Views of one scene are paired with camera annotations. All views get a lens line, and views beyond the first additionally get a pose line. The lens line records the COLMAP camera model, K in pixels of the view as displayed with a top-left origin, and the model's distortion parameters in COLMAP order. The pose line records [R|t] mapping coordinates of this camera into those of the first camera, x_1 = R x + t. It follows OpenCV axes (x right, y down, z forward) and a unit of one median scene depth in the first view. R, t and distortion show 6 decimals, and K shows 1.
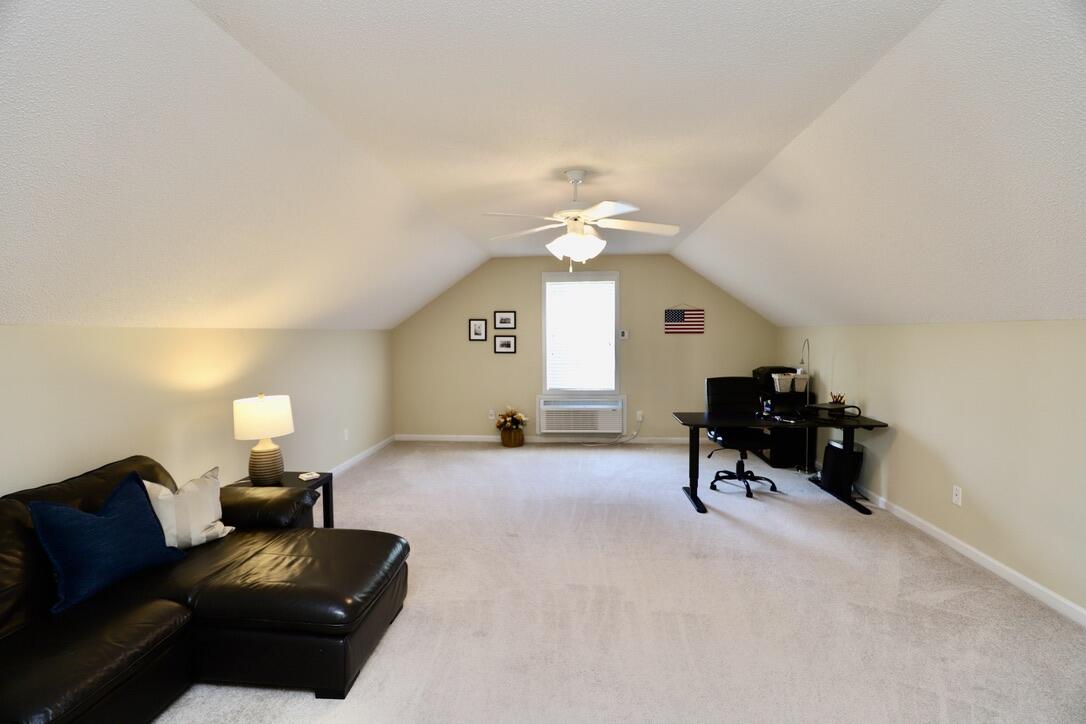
lens RADIAL K [[494.2, 0, 544.3], [0, 494.2, 353.2], [0, 0, 1]] dist [-0.030171, 0.000770]
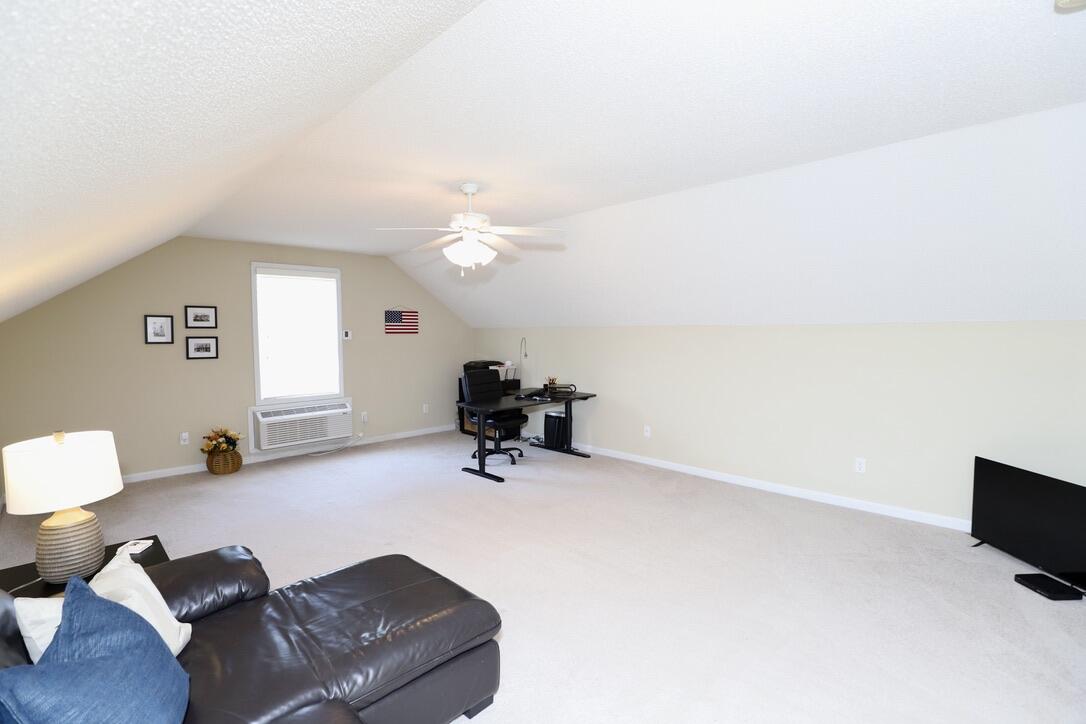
lens RADIAL K [[494.2, 0, 545.1], [0, 494.2, 358.5], [0, 0, 1]] dist [-0.030171, 0.000770]
pose [[0.662914, -0.038044, 0.747728, -0.304924], [0.031939, 0.999236, 0.022525, -0.000779], [-0.748014, 0.008949, 0.663623, 0.070717]]
